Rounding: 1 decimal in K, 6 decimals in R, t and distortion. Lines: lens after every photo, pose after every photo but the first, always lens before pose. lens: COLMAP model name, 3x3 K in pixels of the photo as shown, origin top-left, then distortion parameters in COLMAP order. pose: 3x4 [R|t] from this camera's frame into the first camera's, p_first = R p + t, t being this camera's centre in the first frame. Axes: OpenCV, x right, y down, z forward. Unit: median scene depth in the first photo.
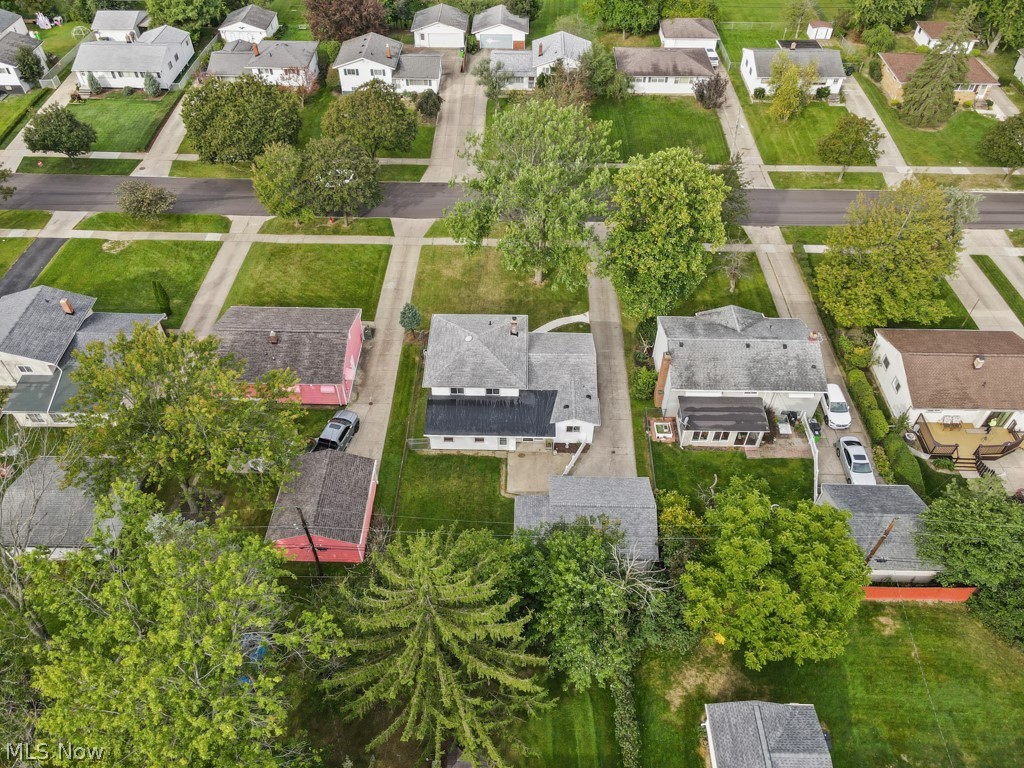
lens RADIAL K [[745.8, 0, 512.0], [0, 745.8, 384.0], [0, 0, 1]] dist [0.027013, -0.003403]
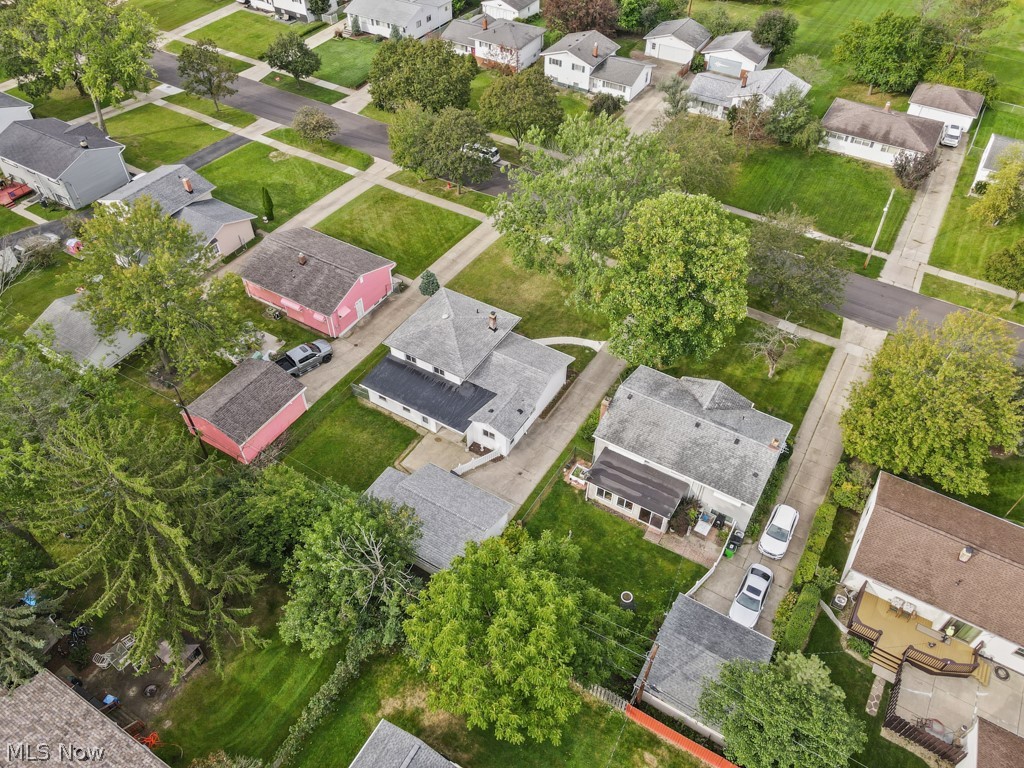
lens RADIAL K [[745.8, 0, 512.0], [0, 745.8, 384.0], [0, 0, 1]] dist [0.027013, -0.003403]
pose [[0.866098, 0.359137, -0.347699, 0.312962], [-0.363042, 0.930068, 0.056346, -0.050074], [0.343619, 0.077428, 0.935912, 0.059874]]
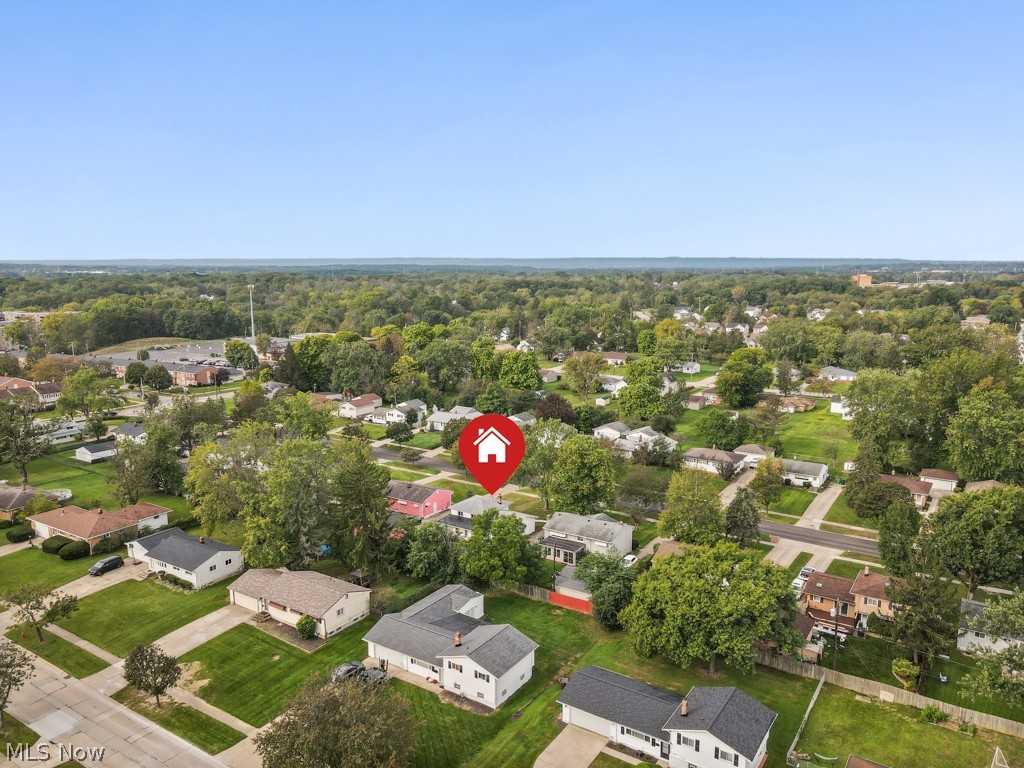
lens RADIAL K [[745.8, 0, 512.0], [0, 745.8, 384.0], [0, 0, 1]] dist [0.027013, -0.003403]
pose [[0.847777, 0.081391, -0.524070, 0.869063], [-0.378182, 0.785556, -0.489776, 0.537328], [0.371823, 0.613415, 0.696757, -0.520906]]
